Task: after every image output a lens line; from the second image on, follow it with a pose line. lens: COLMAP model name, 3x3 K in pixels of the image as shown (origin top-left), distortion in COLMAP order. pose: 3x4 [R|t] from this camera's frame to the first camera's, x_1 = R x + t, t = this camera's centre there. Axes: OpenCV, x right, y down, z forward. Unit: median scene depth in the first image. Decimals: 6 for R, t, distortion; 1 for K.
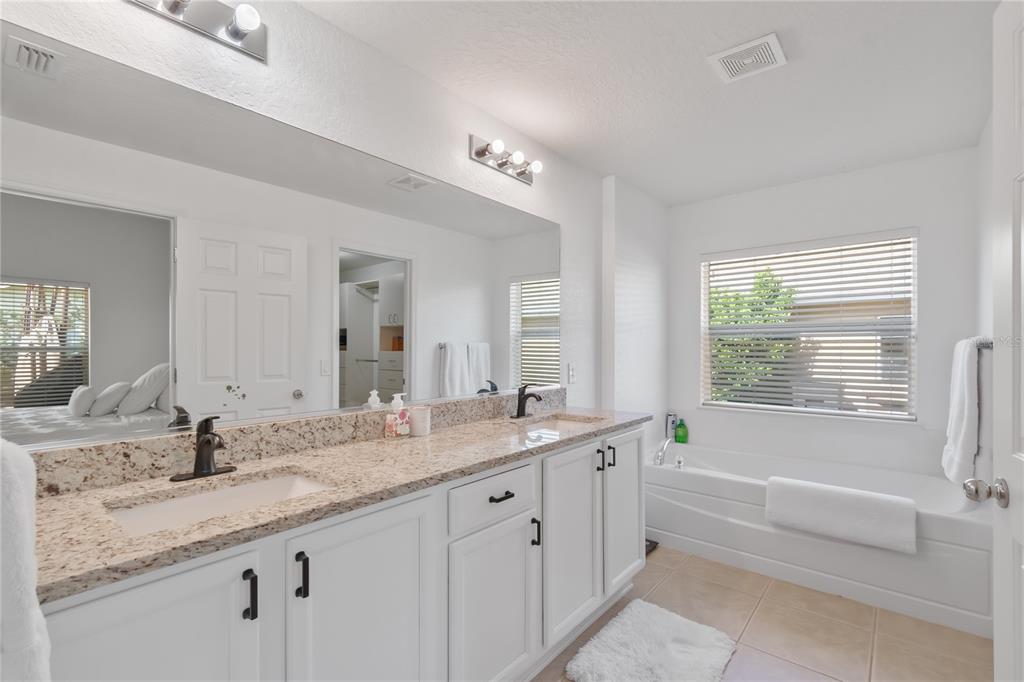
lens RADIAL K [[459.9, 0, 516.6], [0, 459.9, 344.9], [0, 0, 1]] dist [0.000368, 0.000148]
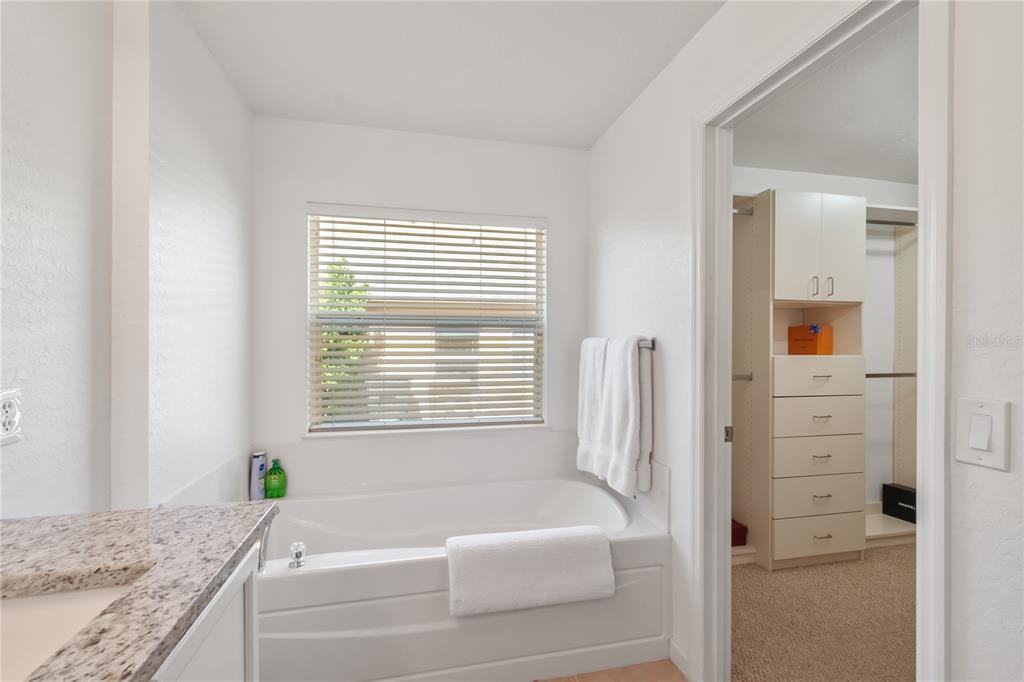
lens RADIAL K [[459.9, 0, 516.6], [0, 459.9, 344.9], [0, 0, 1]] dist [0.000368, 0.000148]
pose [[0.600649, 0.001464, 0.799511, 0.073380], [-0.008006, 0.999959, 0.004184, 0.002074], [-0.799472, -0.008914, 0.600637, 0.467967]]
